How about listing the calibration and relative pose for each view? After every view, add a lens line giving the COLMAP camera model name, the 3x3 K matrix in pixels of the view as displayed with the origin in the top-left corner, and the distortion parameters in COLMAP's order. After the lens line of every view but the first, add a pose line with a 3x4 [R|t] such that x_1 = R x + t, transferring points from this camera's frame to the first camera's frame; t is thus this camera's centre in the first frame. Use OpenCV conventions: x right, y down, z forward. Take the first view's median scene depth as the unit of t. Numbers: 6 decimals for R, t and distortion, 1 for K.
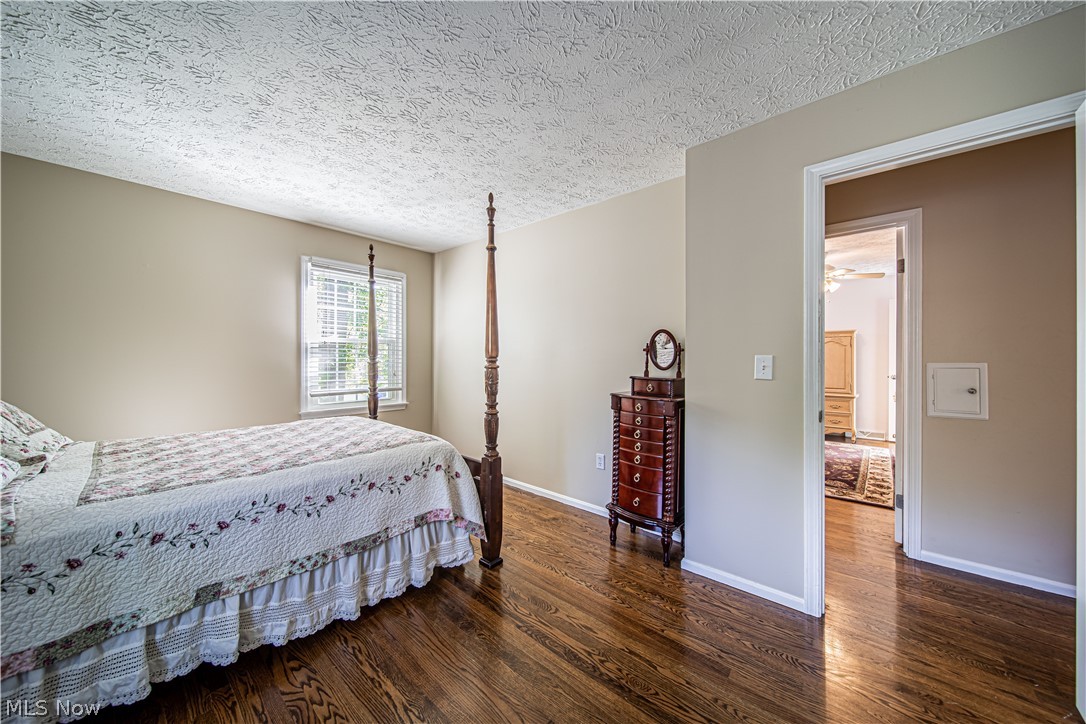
lens RADIAL K [[380.1, 0, 546.2], [0, 380.1, 358.2], [0, 0, 1]] dist [-0.001122, -0.000561]
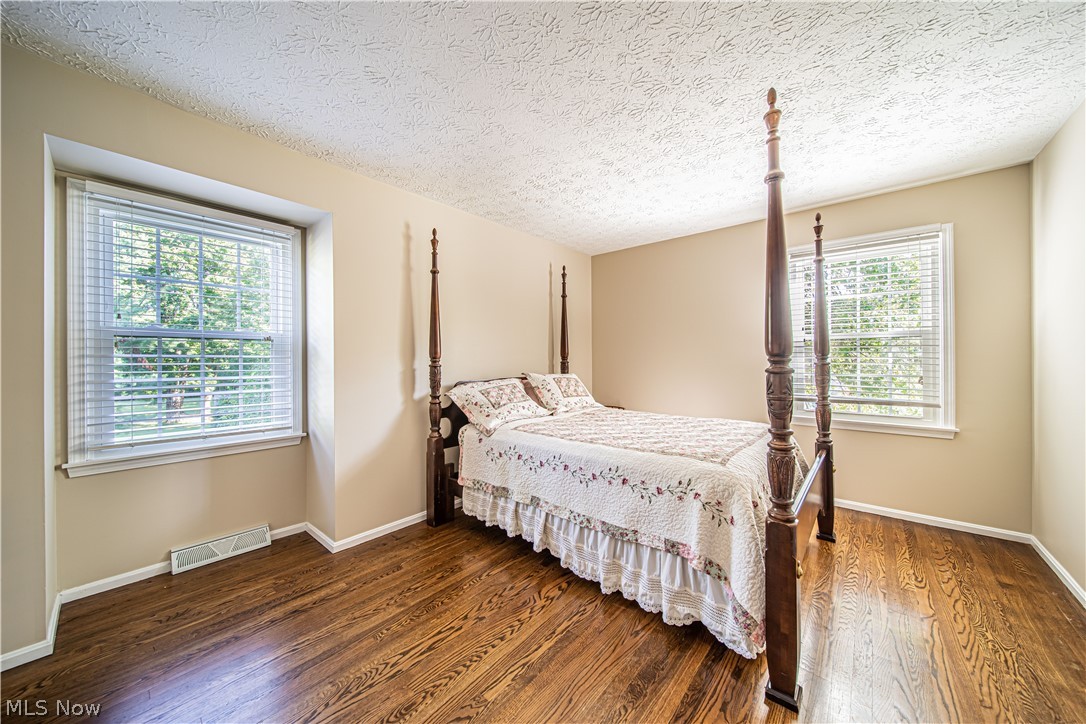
lens RADIAL K [[380.1, 0, 546.2], [0, 380.1, 358.2], [0, 0, 1]] dist [-0.001122, -0.000561]
pose [[0.009489, -0.006723, -0.999932, 0.565892], [0.003612, 0.999971, -0.006689, 0.006693], [0.999948, -0.003548, 0.009513, 0.764179]]
